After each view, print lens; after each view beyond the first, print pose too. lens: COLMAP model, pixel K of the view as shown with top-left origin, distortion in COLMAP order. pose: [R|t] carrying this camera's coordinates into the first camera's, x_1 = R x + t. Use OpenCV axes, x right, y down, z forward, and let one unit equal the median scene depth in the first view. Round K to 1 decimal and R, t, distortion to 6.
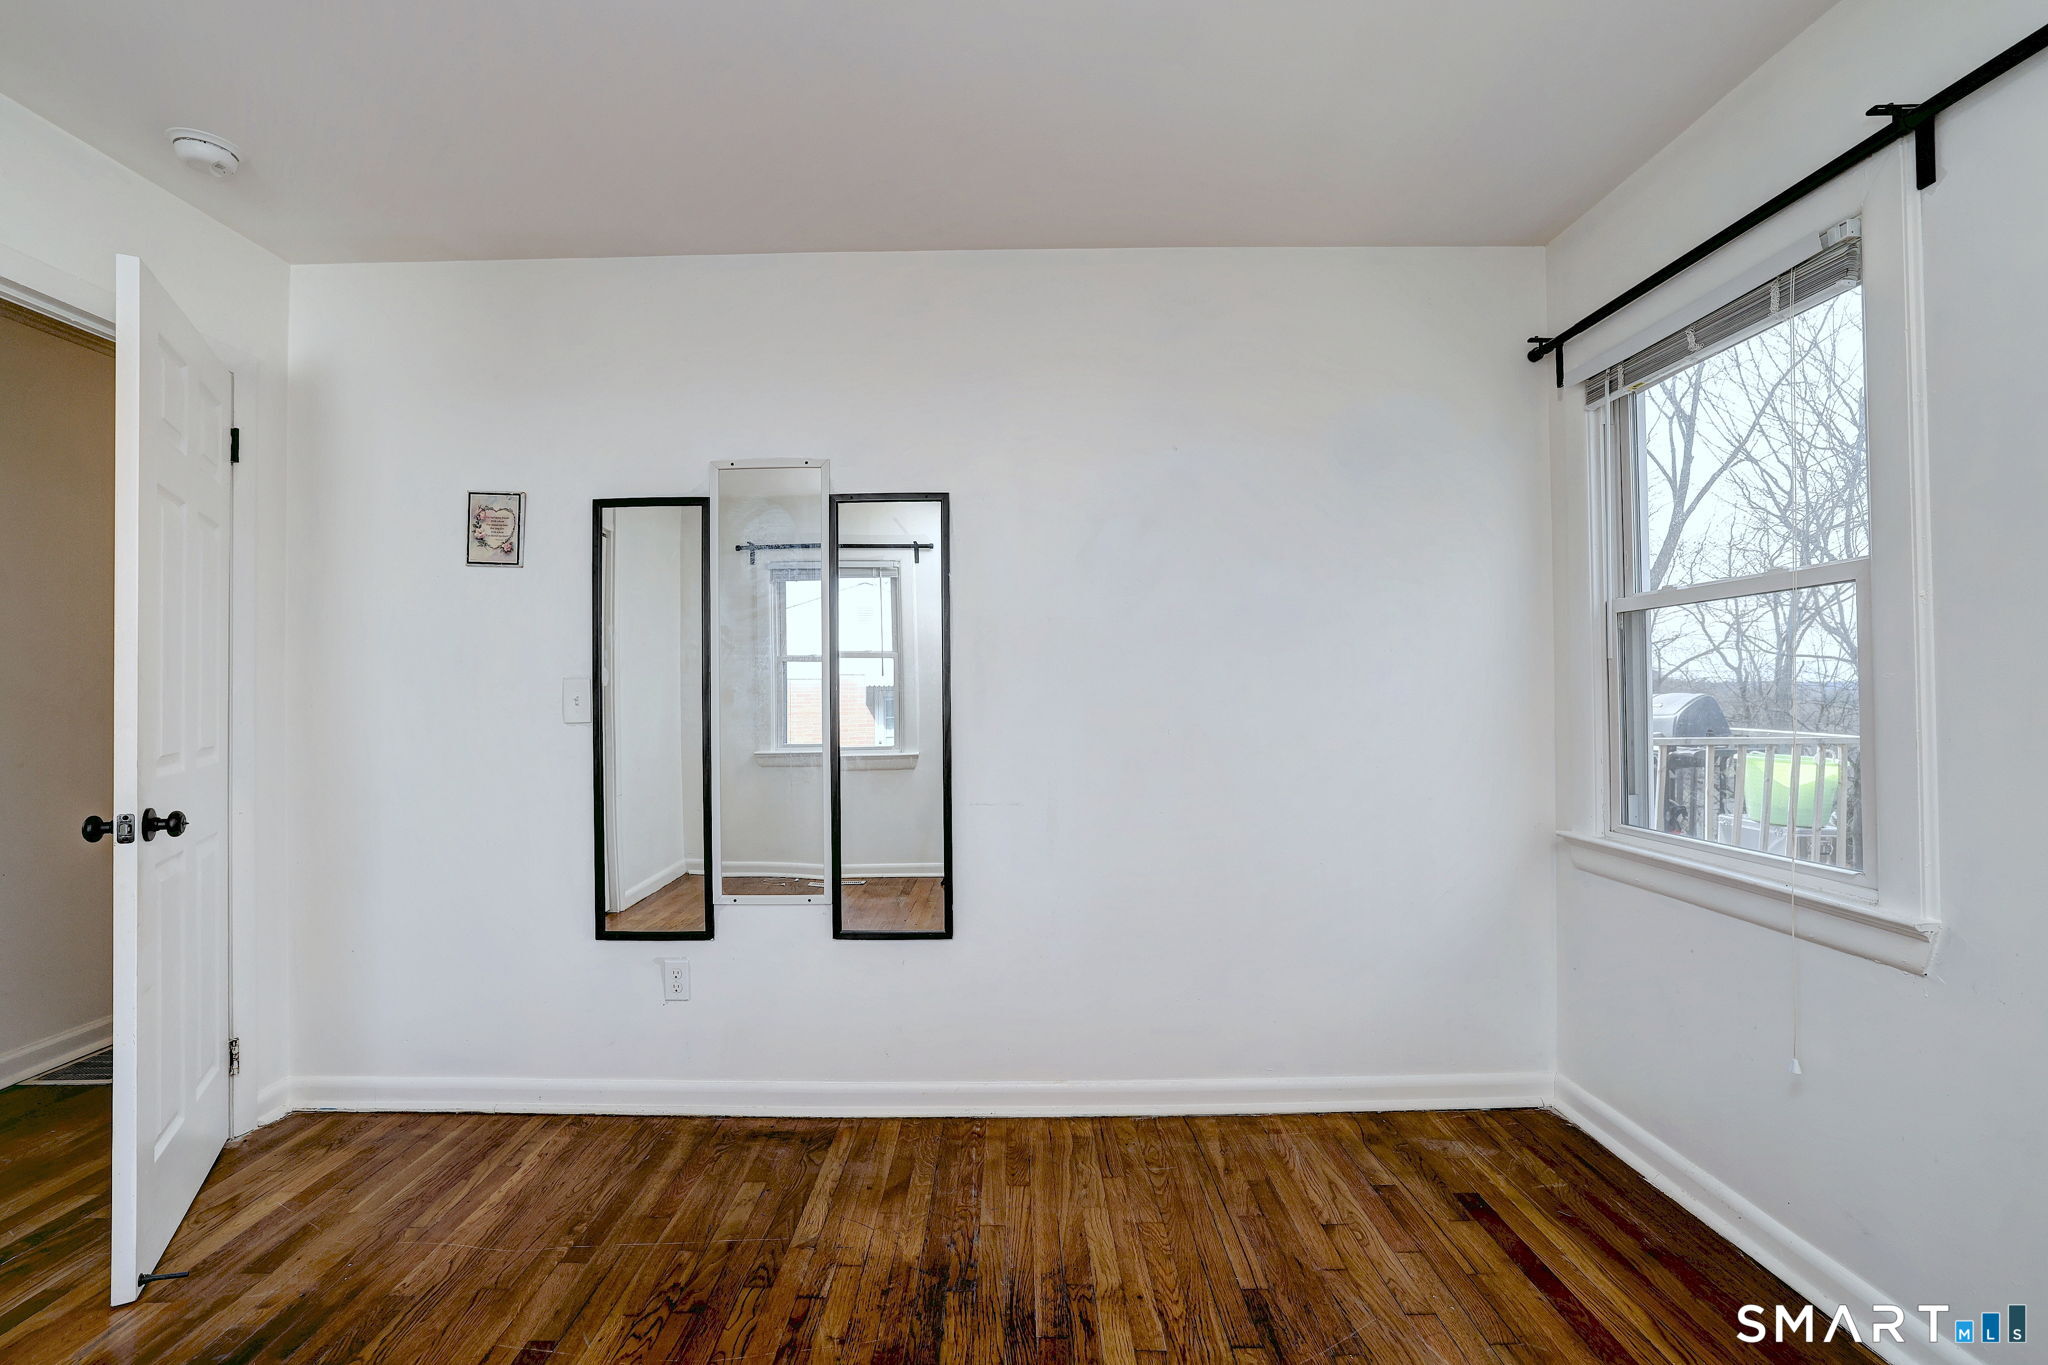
lens RADIAL K [[945.9, 0, 999.9], [0, 945.9, 673.3], [0, 0, 1]] dist [-0.053334, 0.024377]
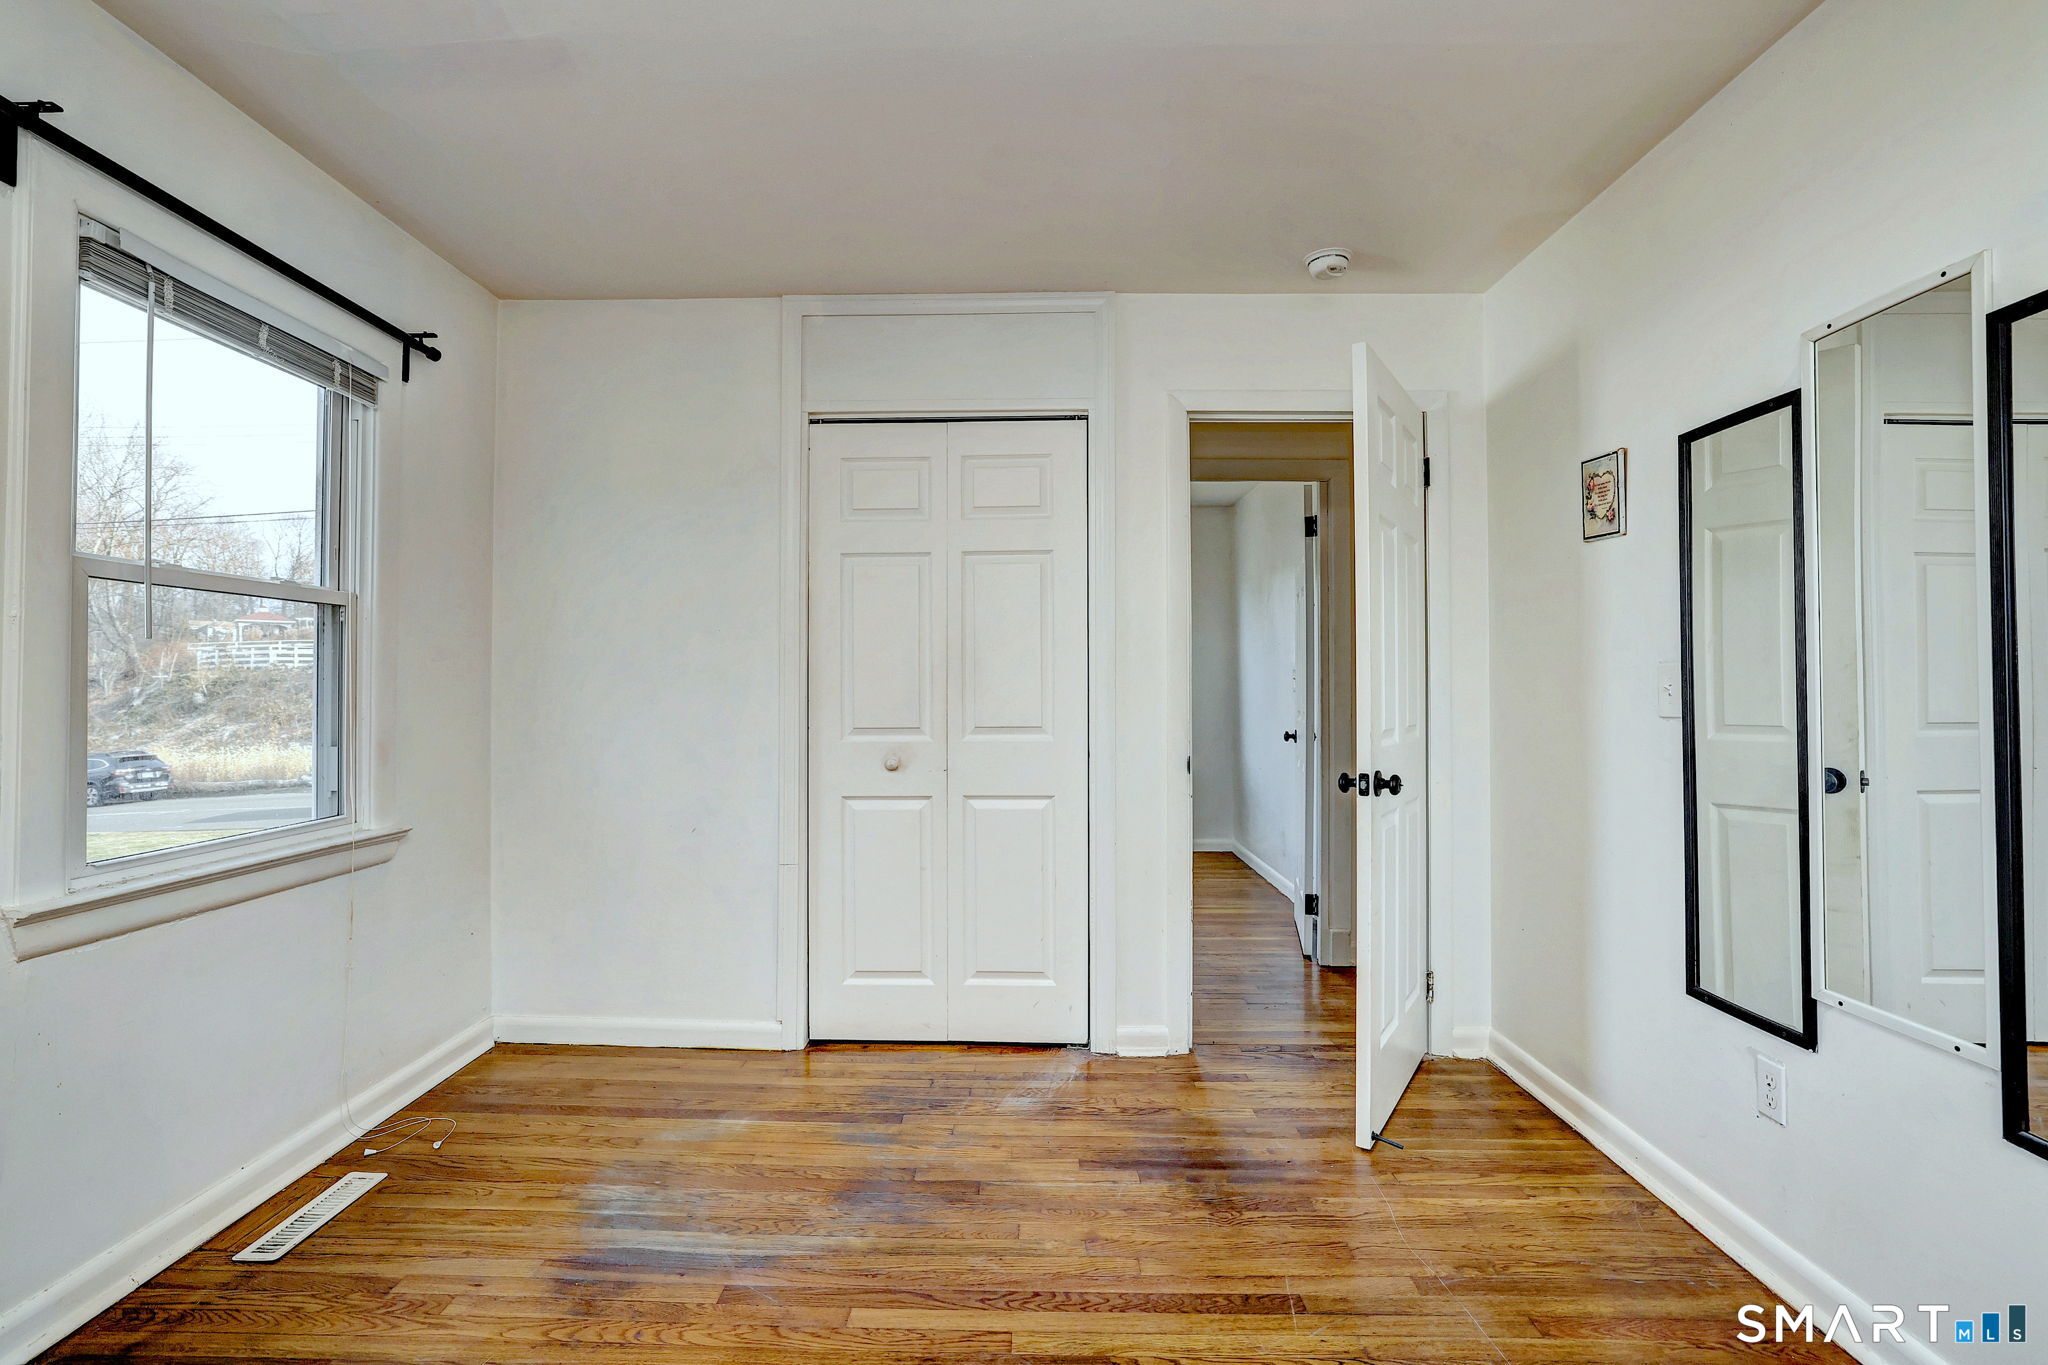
lens RADIAL K [[945.9, 0, 999.9], [0, 945.9, 673.3], [0, 0, 1]] dist [-0.053334, 0.024377]
pose [[-0.017937, -0.007467, -0.999811, 0.383188], [0.019676, 0.999776, -0.007820, 0.010369], [0.999645, -0.019813, -0.017786, 0.472864]]
